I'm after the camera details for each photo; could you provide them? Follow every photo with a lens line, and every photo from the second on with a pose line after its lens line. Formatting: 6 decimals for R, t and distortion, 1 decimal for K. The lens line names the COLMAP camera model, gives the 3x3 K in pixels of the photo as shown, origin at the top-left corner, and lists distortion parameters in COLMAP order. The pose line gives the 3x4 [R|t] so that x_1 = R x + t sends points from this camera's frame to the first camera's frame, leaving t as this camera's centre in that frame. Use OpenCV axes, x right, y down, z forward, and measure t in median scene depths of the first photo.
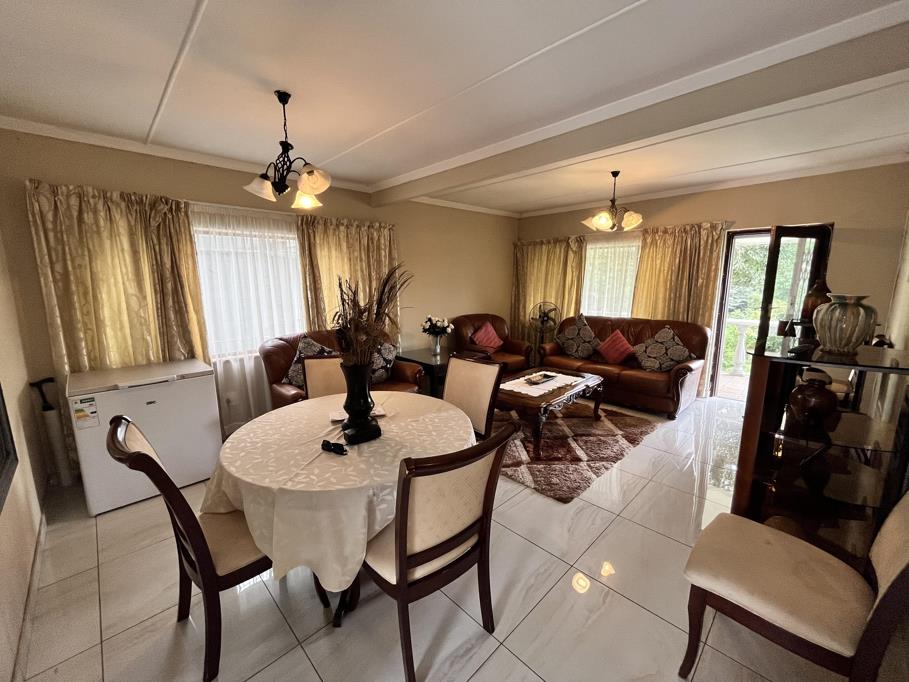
lens RADIAL K [[371.2, 0, 452.5], [0, 371.2, 338.8], [0, 0, 1]] dist [-0.000309, 0.000094]
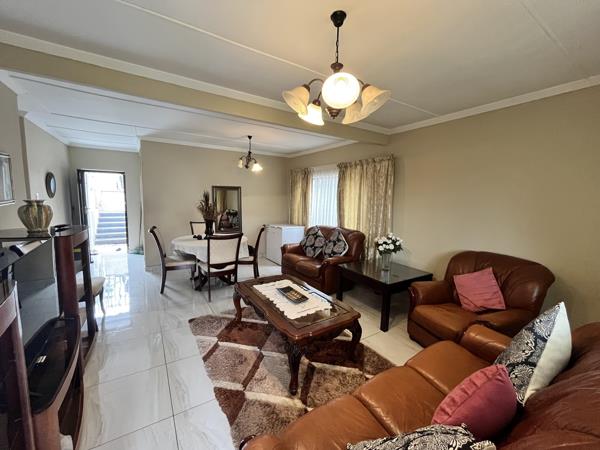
lens RADIAL K [[245.0, 0, 298.7], [0, 245.0, 223.6], [0, 0, 1]] dist [-0.000309, 0.000094]
pose [[-0.205275, 0.106073, -0.972939, 0.846710], [-0.180233, 0.973010, 0.144107, -0.181080], [0.961966, 0.204937, -0.180616, 1.069234]]
